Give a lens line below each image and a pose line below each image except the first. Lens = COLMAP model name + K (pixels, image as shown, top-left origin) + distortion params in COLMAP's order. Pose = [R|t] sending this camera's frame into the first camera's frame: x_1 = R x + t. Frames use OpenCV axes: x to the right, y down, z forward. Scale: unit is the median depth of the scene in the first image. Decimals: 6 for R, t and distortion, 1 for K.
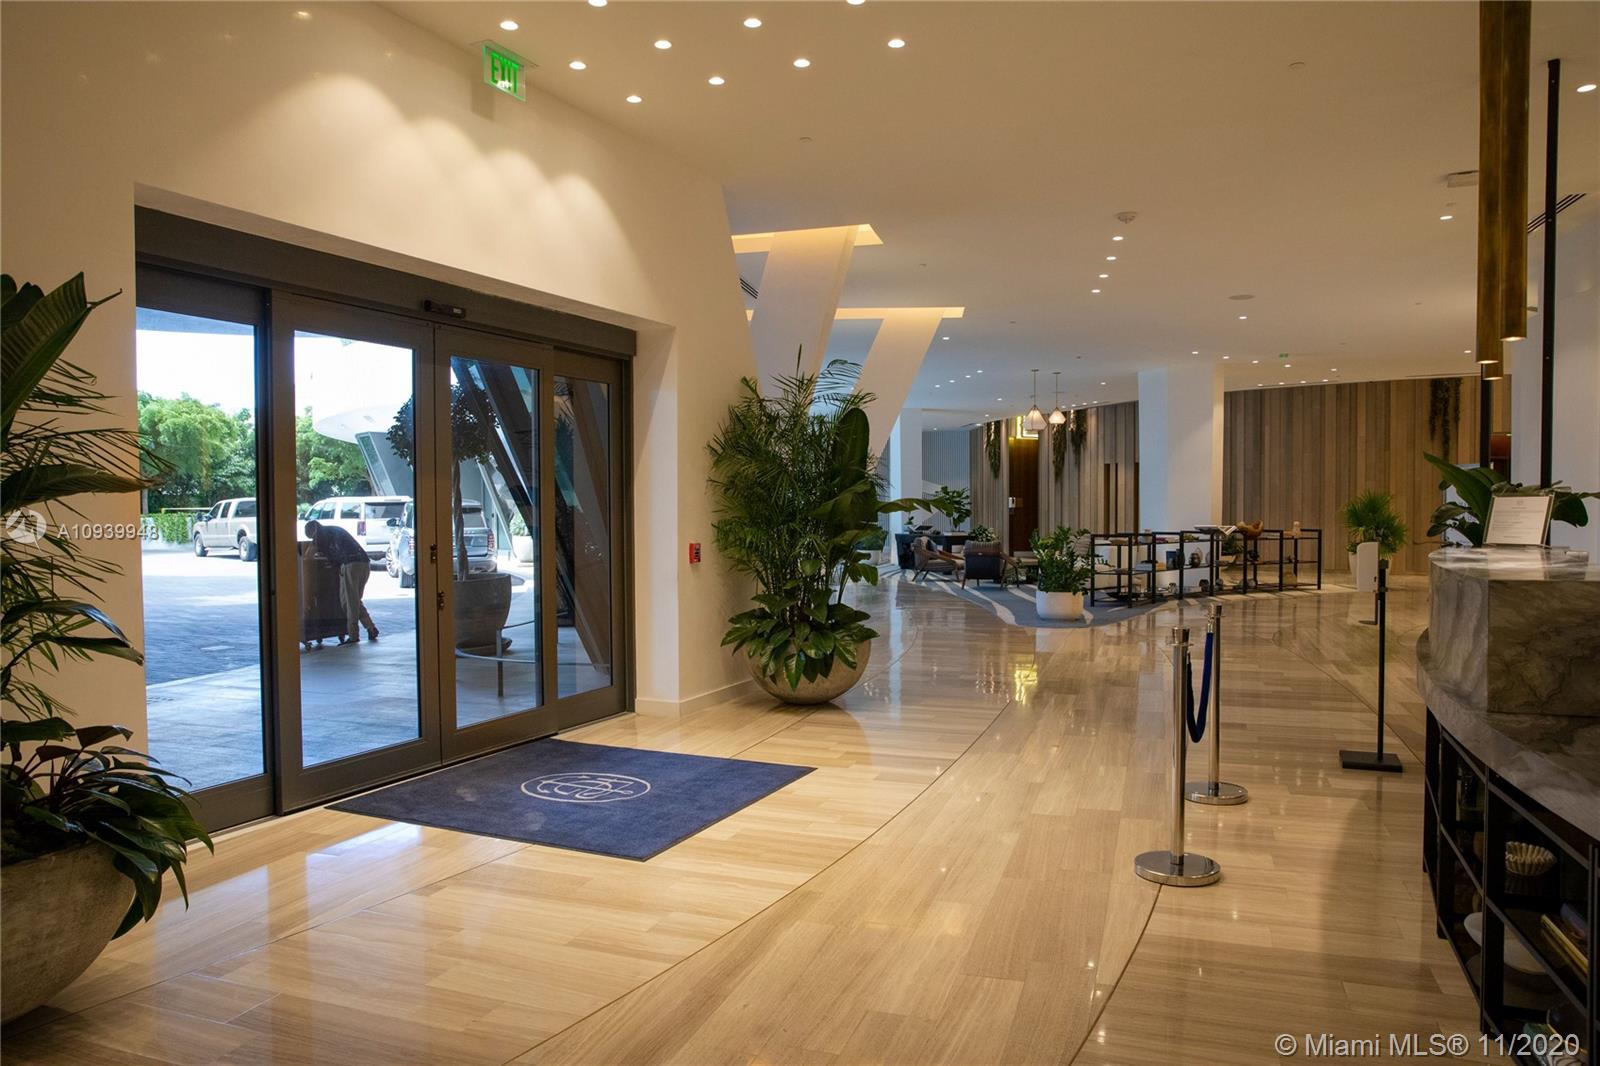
lens RADIAL K [[1094.0, 0, 800.0], [0, 1094.0, 533.0], [0, 0, 1]] dist [-0.101902, 0.085798]
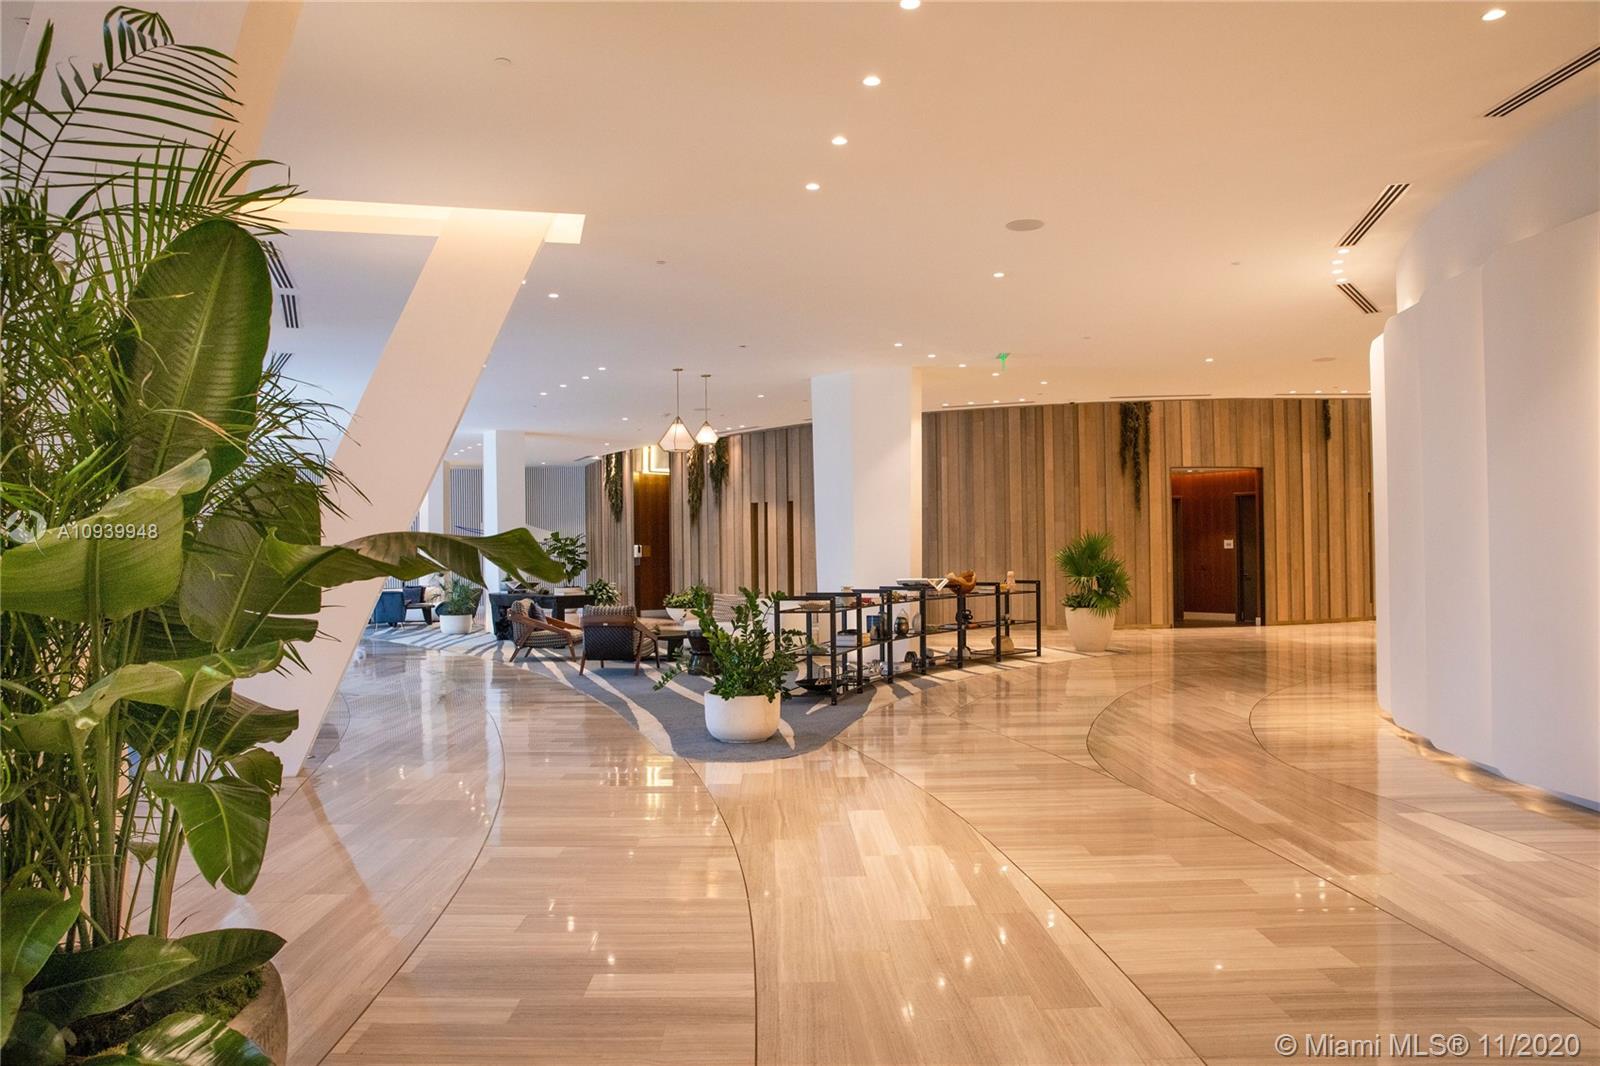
lens RADIAL K [[1082.5, 0, 800.0], [0, 1082.5, 533.0], [0, 0, 1]] dist [-0.085738, 0.000226]
pose [[0.938265, -0.002738, 0.345907, 0.036213], [0.018469, 0.998939, -0.042190, -0.006623], [-0.345424, 0.045974, 0.937320, 0.256796]]
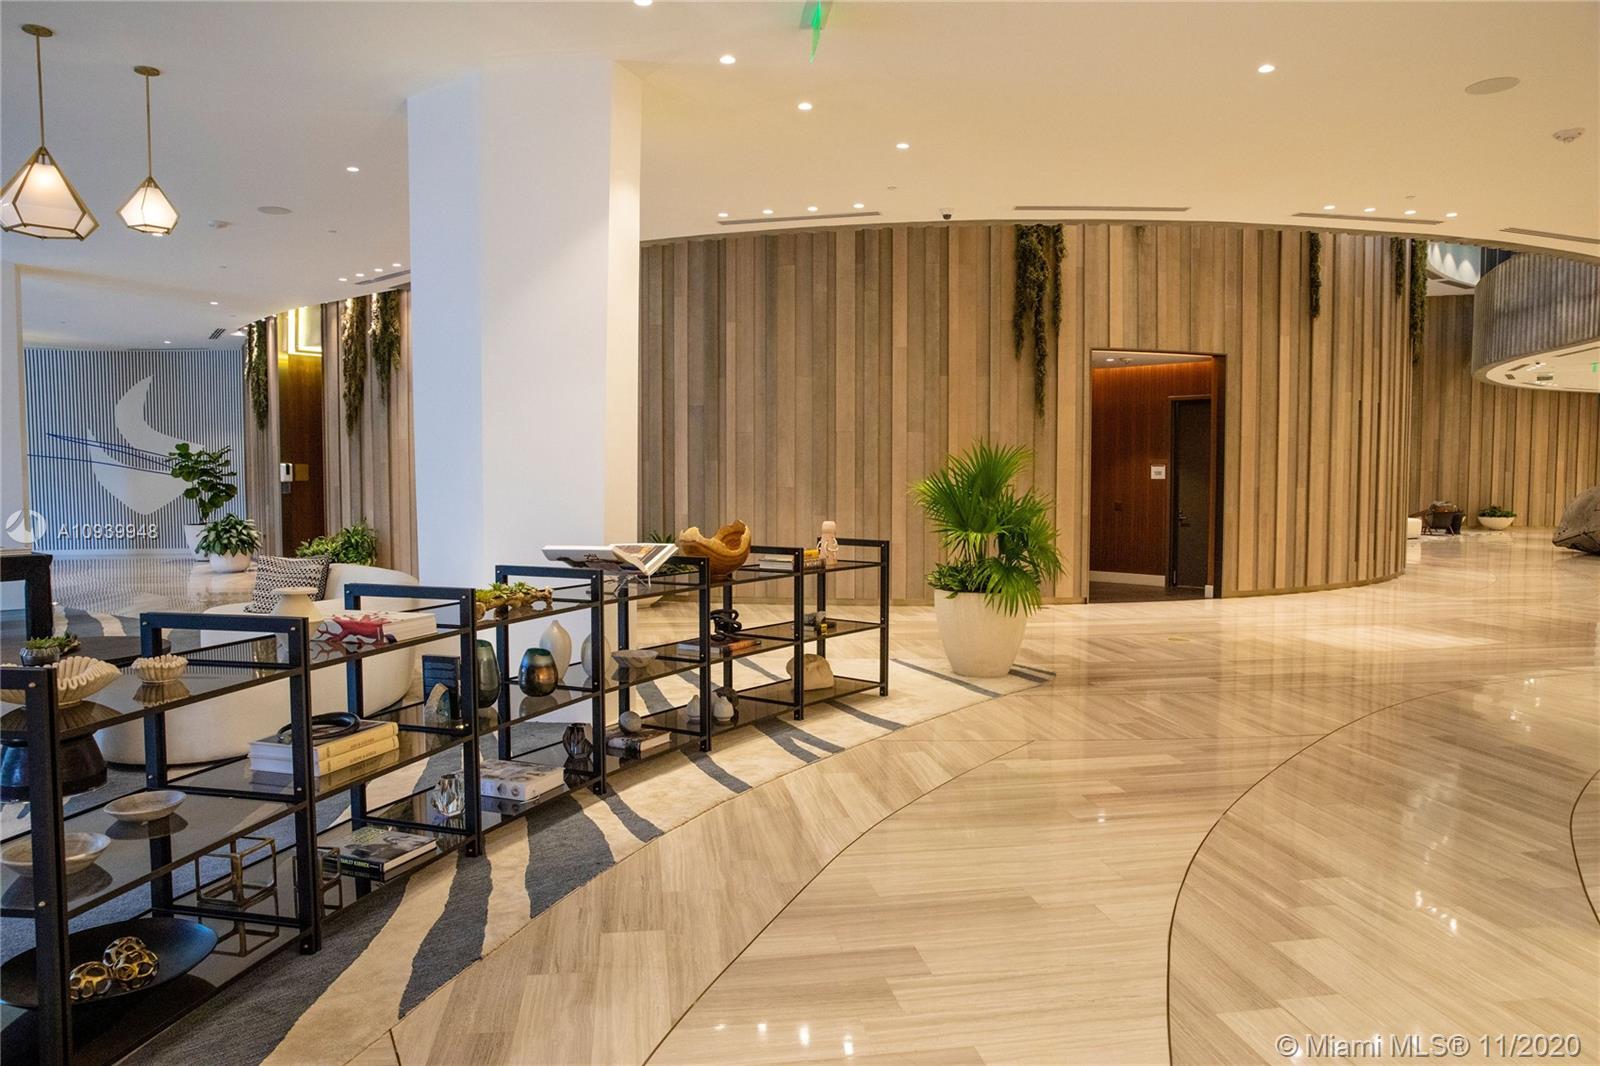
lens RADIAL K [[1060.6, 0, 803.8], [0, 1060.6, 548.9], [0, 0, 1]] dist [-0.076297, 0.000459]
pose [[0.874237, -0.030667, 0.484530, 0.225808], [0.009649, 0.998903, 0.045812, -0.014774], [-0.485404, -0.035375, 0.873574, 0.559816]]
